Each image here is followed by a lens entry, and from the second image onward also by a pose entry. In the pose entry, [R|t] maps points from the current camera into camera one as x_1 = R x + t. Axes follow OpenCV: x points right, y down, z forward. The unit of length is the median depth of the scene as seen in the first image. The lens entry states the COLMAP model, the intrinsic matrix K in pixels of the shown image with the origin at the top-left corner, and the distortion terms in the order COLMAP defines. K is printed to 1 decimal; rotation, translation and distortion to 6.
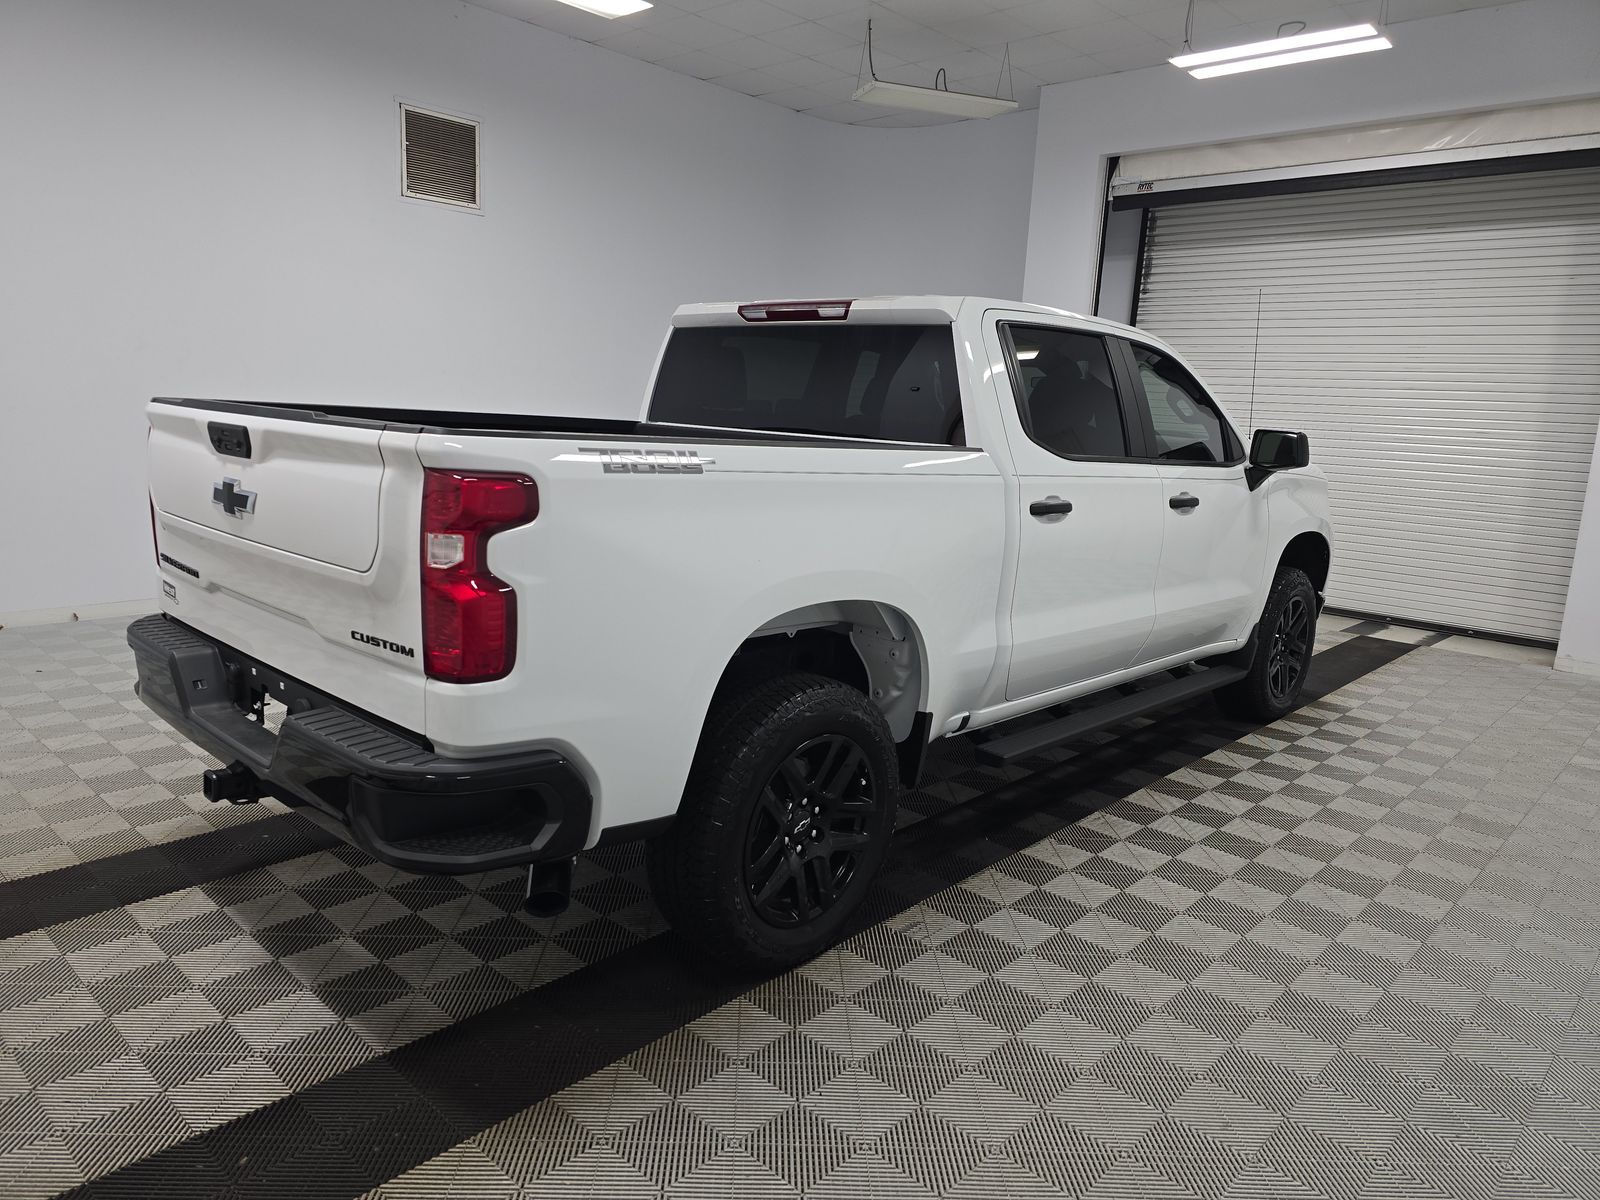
lens RADIAL K [[1070.6, 0, 788.1], [0, 1070.6, 600.9], [0, 0, 1]] dist [0.052756, -0.044019]
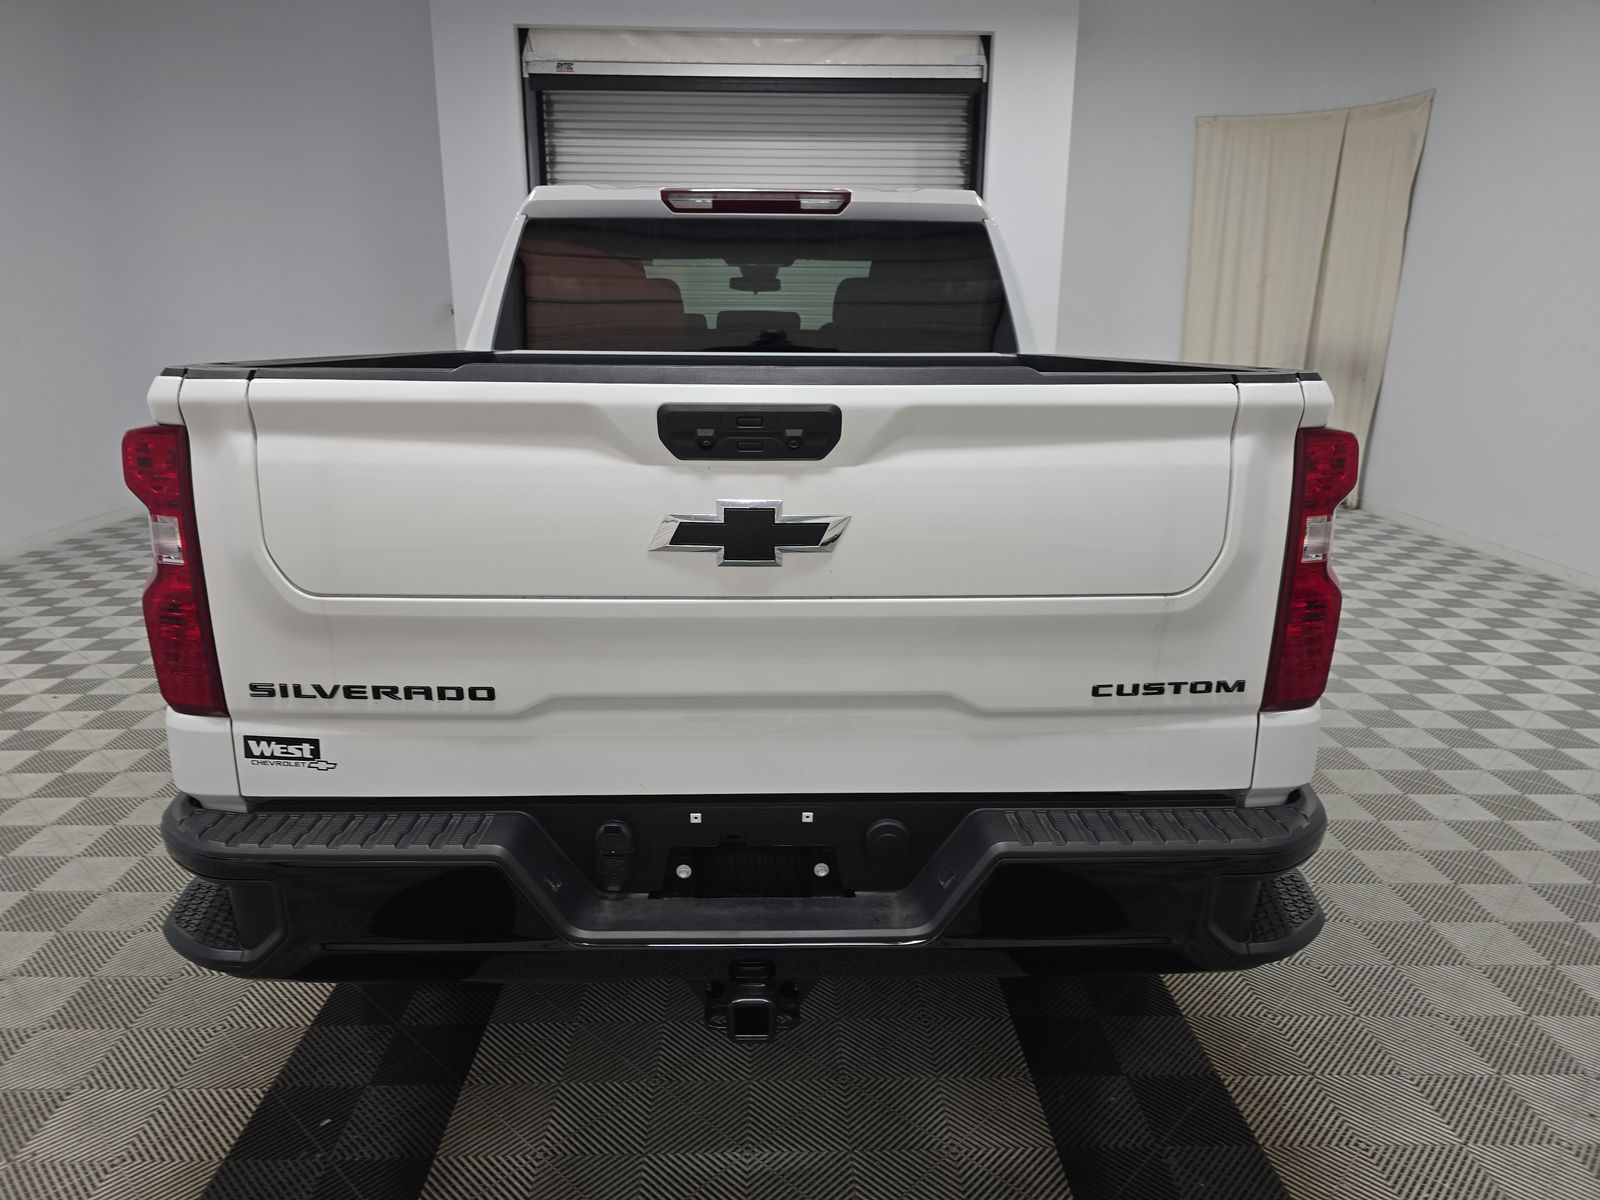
lens RADIAL K [[1070.6, 0, 796.0], [0, 1070.6, 600.5], [0, 0, 1]] dist [0.052756, -0.044019]
pose [[0.709109, -0.222719, 0.669000, -0.541087], [0.159248, 0.974875, 0.155754, -0.088740], [-0.686880, -0.003910, 0.726760, 0.351715]]
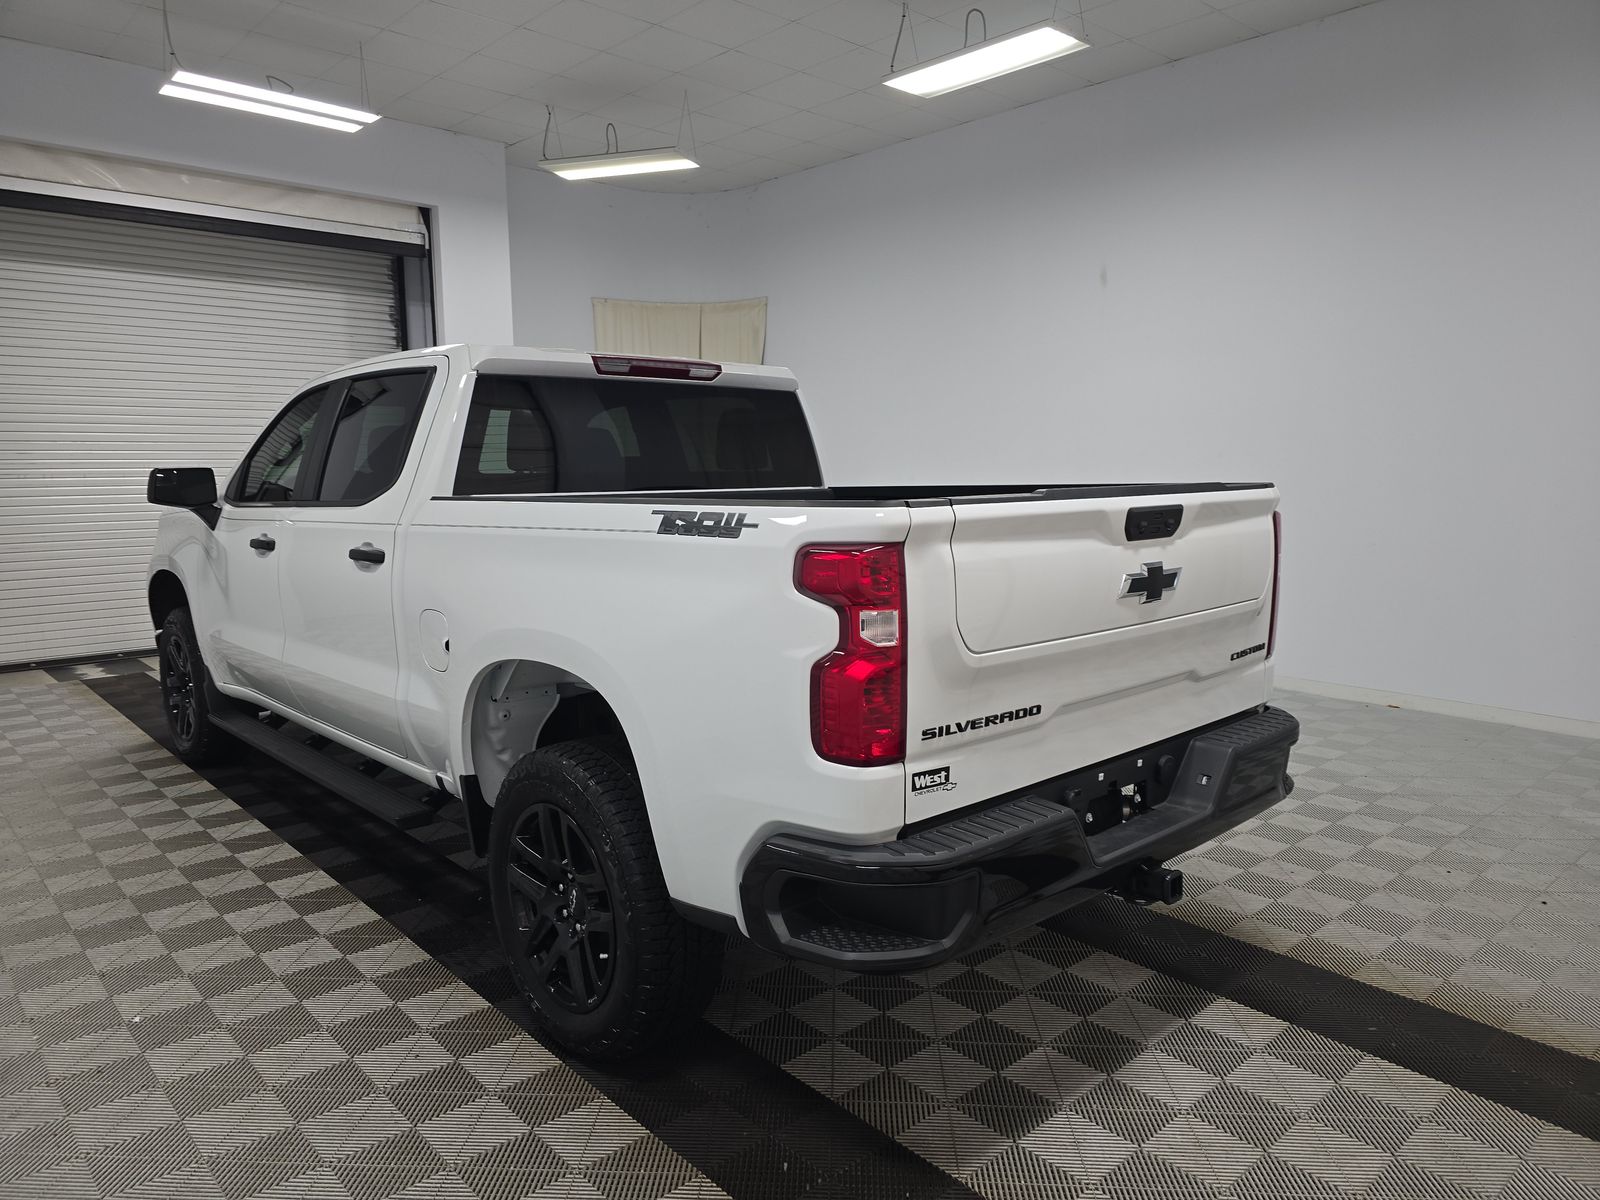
lens RADIAL K [[1070.6, 0, 796.4], [0, 1070.6, 597.3], [0, 0, 1]] dist [0.052756, -0.044019]
pose [[0.077944, -0.175222, 0.981439, -0.907645], [0.194918, 0.968114, 0.157363, -0.180720], [-0.977718, 0.179035, 0.109612, 0.740840]]
